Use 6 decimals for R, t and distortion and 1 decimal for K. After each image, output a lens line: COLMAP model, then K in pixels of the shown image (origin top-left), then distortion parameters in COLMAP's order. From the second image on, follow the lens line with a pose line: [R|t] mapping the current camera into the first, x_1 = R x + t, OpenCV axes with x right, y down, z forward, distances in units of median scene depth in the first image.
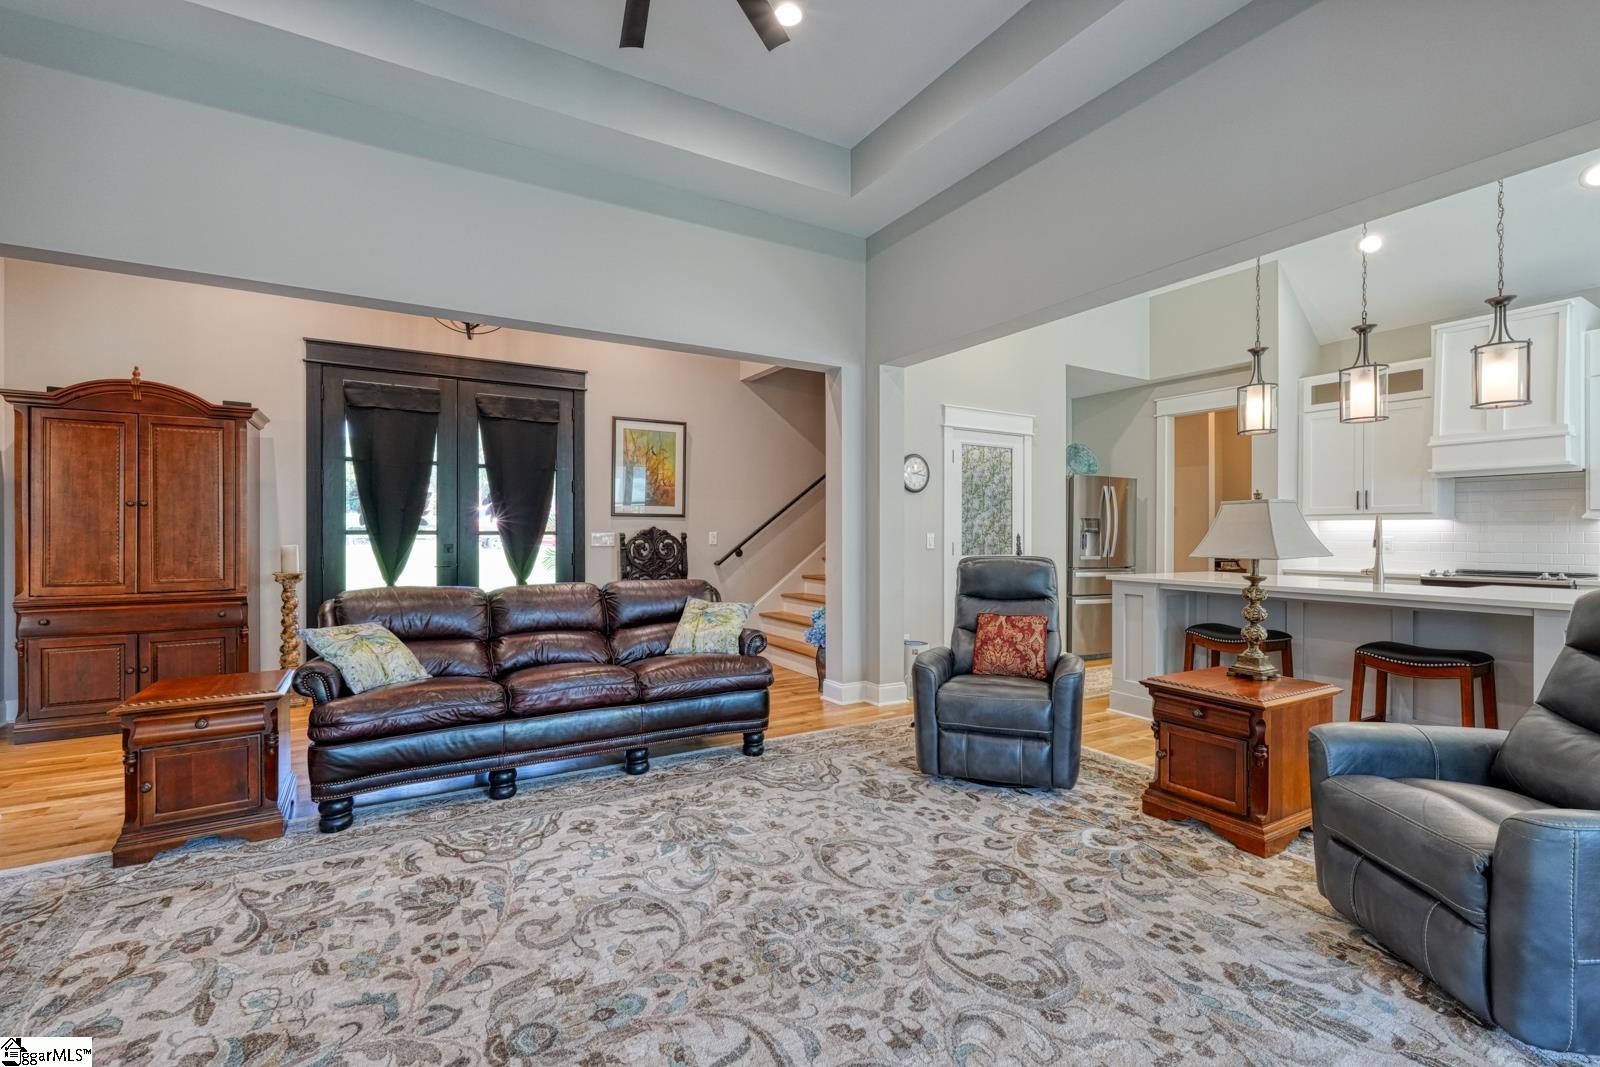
lens RADIAL K [[698.9, 0, 803.6], [0, 698.9, 536.3], [0, 0, 1]] dist [-0.000838, 0.001080]
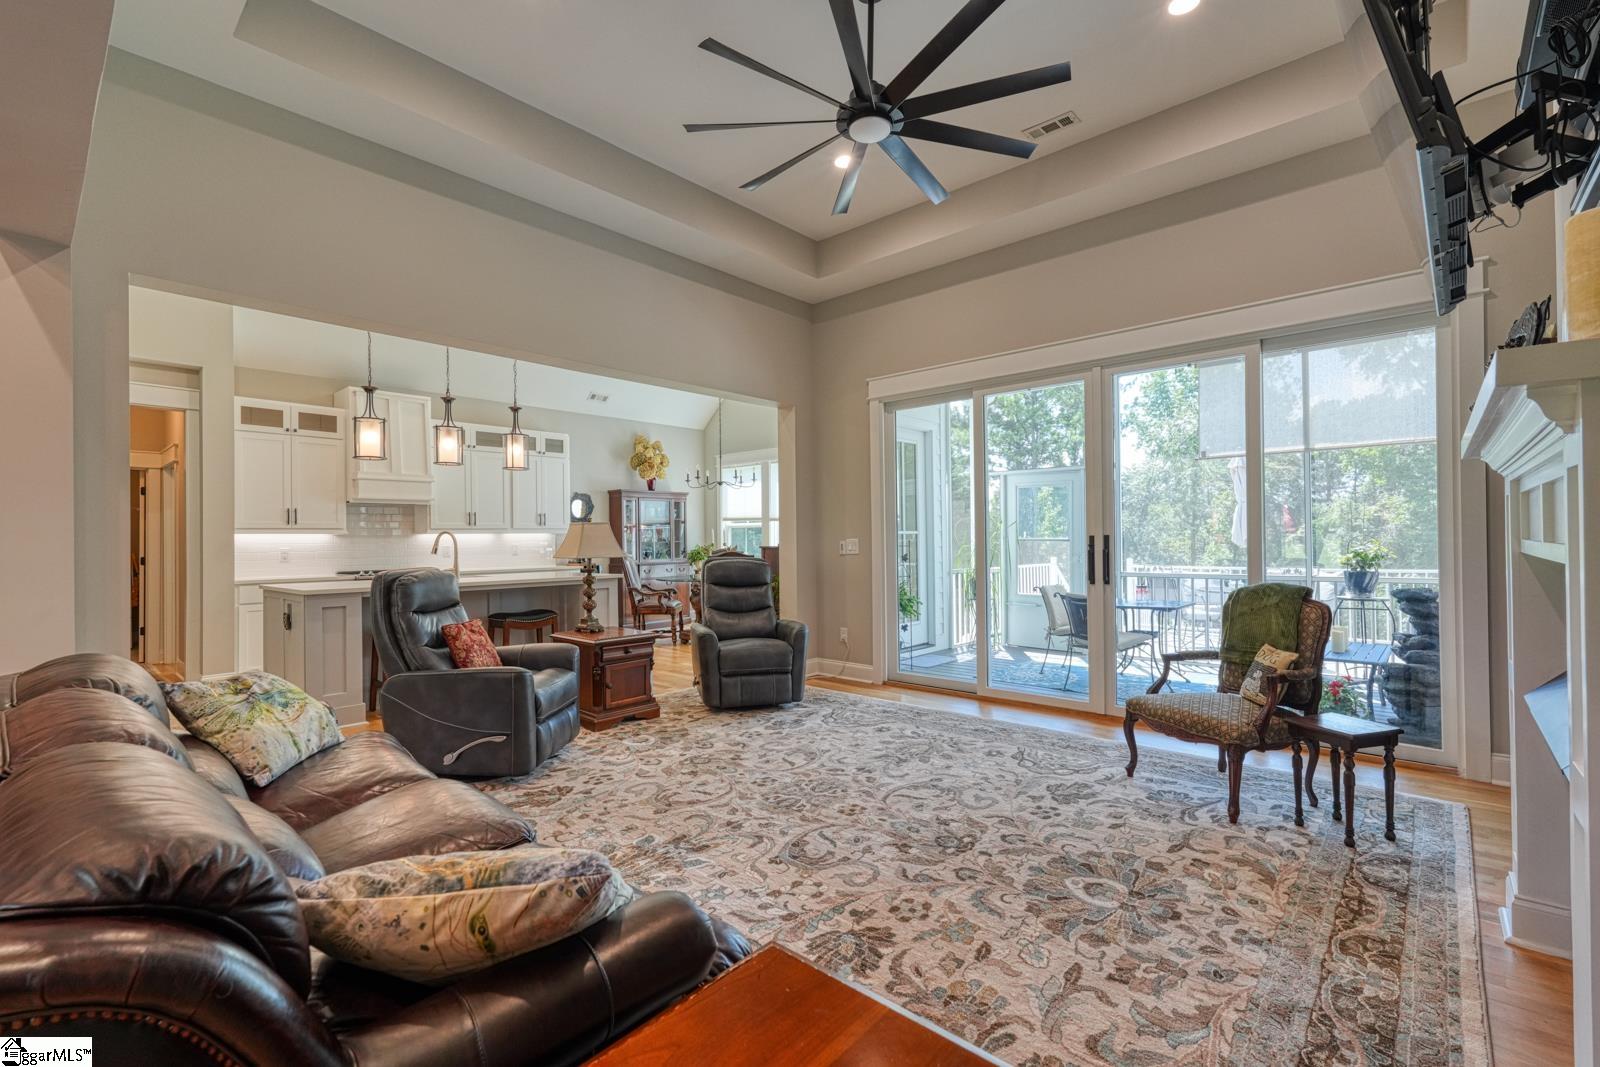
lens RADIAL K [[698.9, 0, 803.0], [0, 698.9, 532.1], [0, 0, 1]] dist [-0.000838, 0.001080]
pose [[-0.298542, 0.011872, 0.954323, -1.167246], [0.015232, 0.999855, -0.007673, -0.008791], [-0.954275, 0.012246, -0.298680, 1.125932]]
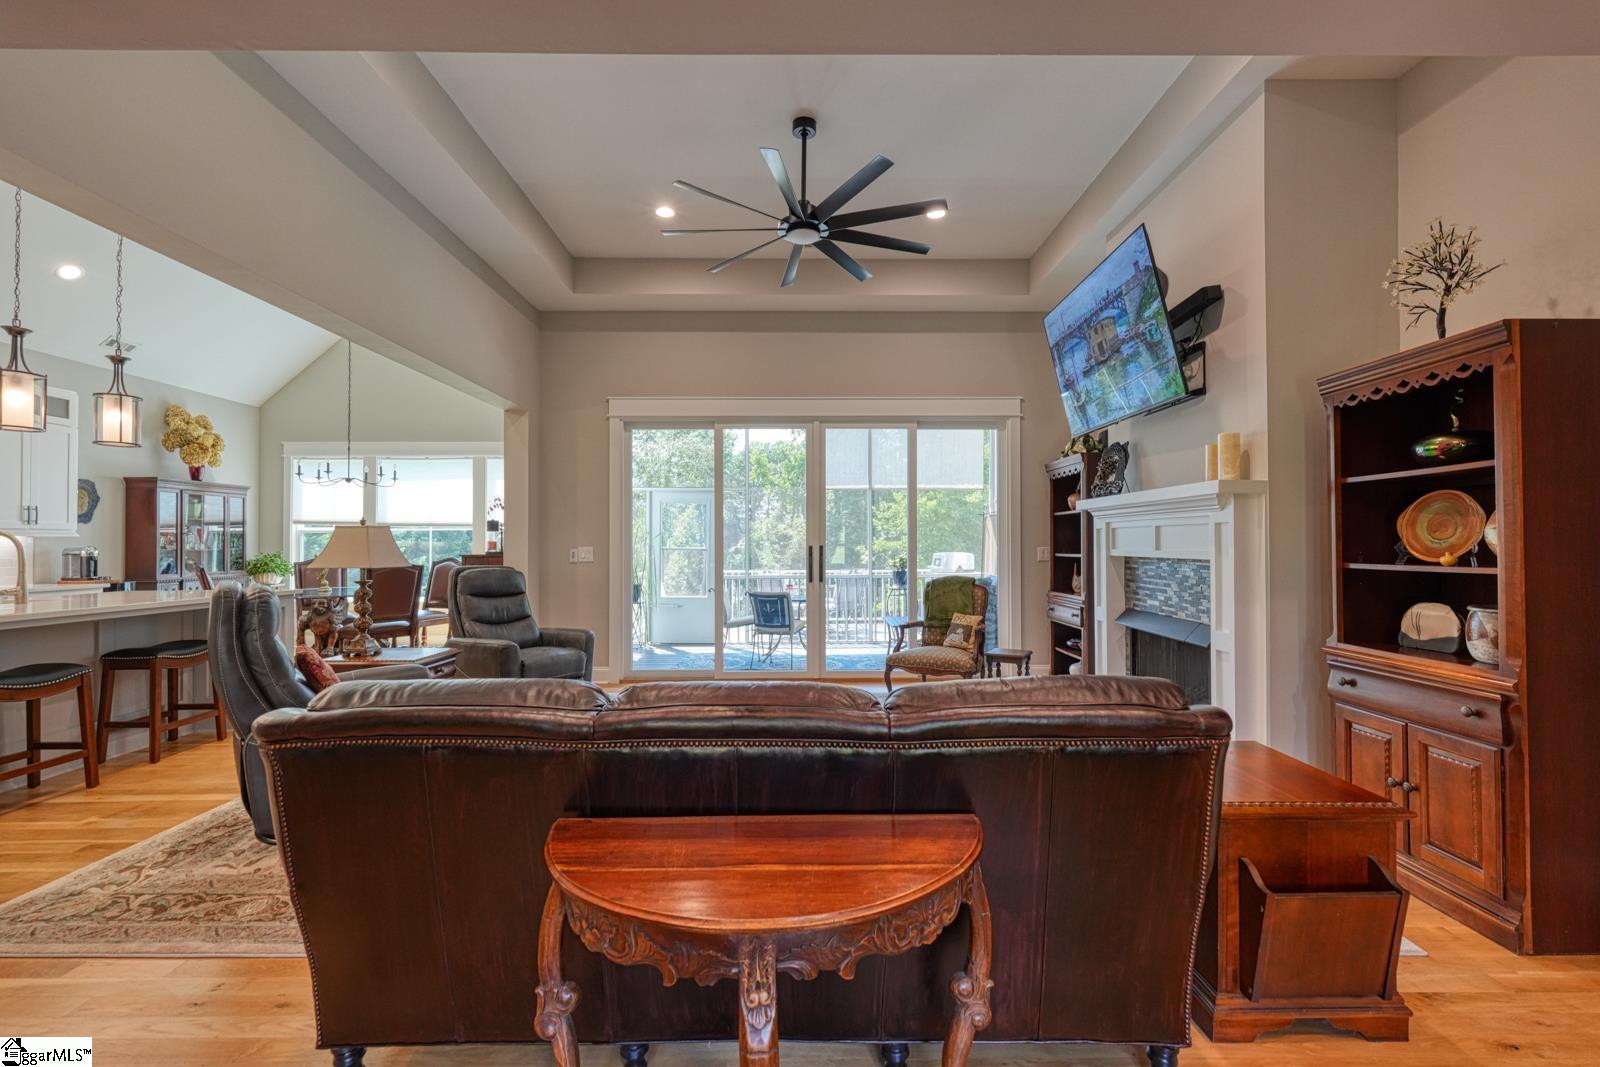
lens RADIAL K [[698.9, 0, 805.9], [0, 698.9, 538.5], [0, 0, 1]] dist [-0.000838, 0.001080]
pose [[-0.865536, 0.006845, 0.500800, -0.875705], [0.004856, 0.999974, -0.005274, -0.015429], [-0.500823, -0.002133, -0.865547, 1.952612]]
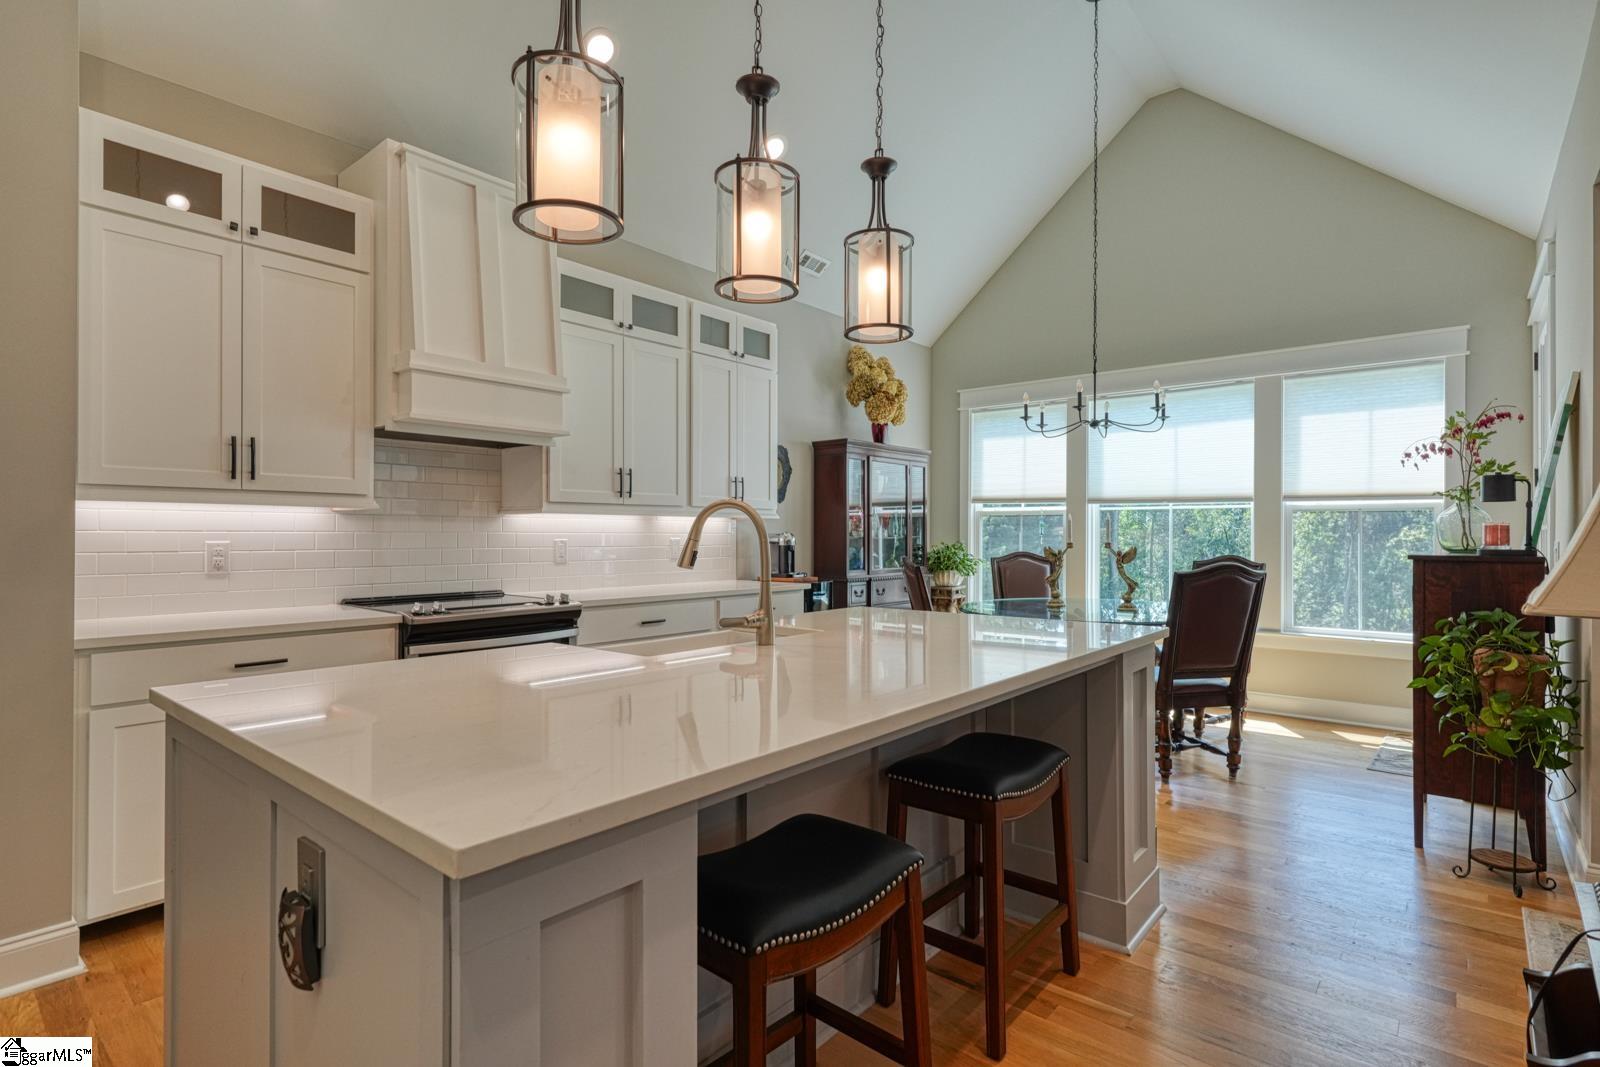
lens RADIAL K [[784.4, 0, 797.3], [0, 784.4, 530.8], [0, 0, 1]] dist [0.004041, 0.000931]
pose [[-0.322719, 0.002533, 0.946491, 0.473751], [0.000629, 0.999997, -0.002462, -0.011287], [-0.946495, -0.000200, -0.322720, 1.740199]]
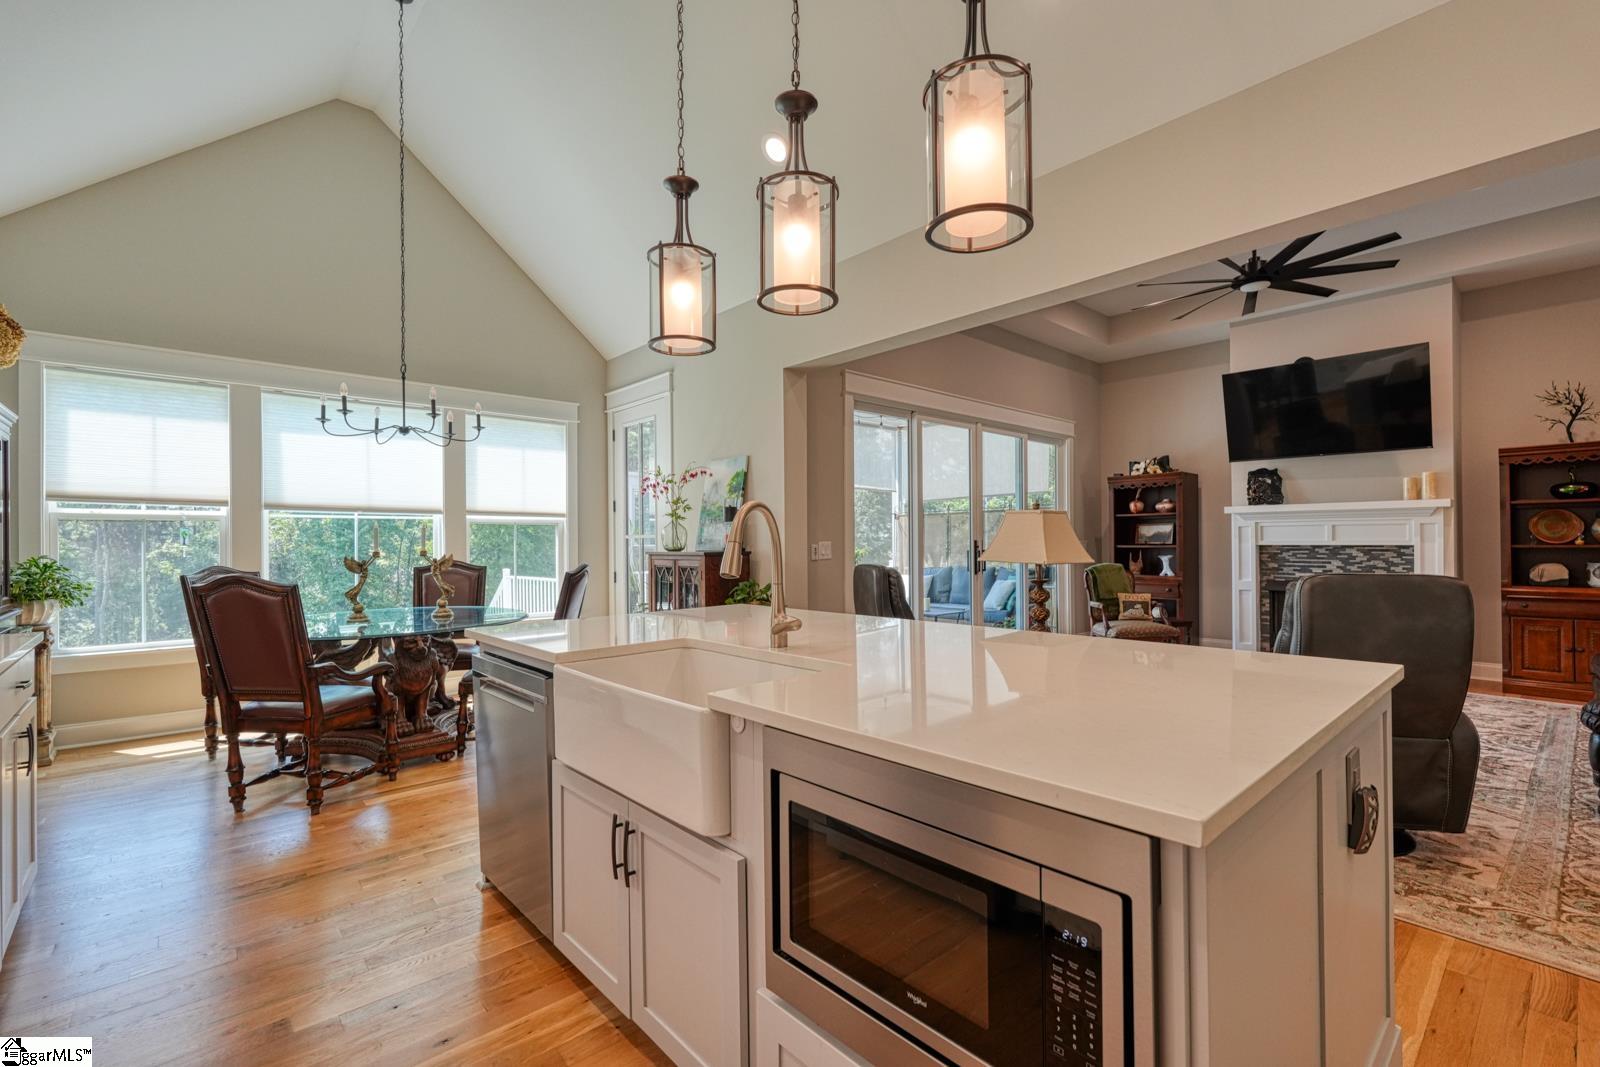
lens RADIAL K [[698.9, 0, 814.6], [0, 698.9, 539.0], [0, 0, 1]] dist [-0.000838, 0.001080]
pose [[-0.979369, 0.006396, -0.201979, 1.348435], [0.006059, 0.999979, 0.002289, -0.014766], [0.201990, 0.001018, -0.979387, 2.235282]]
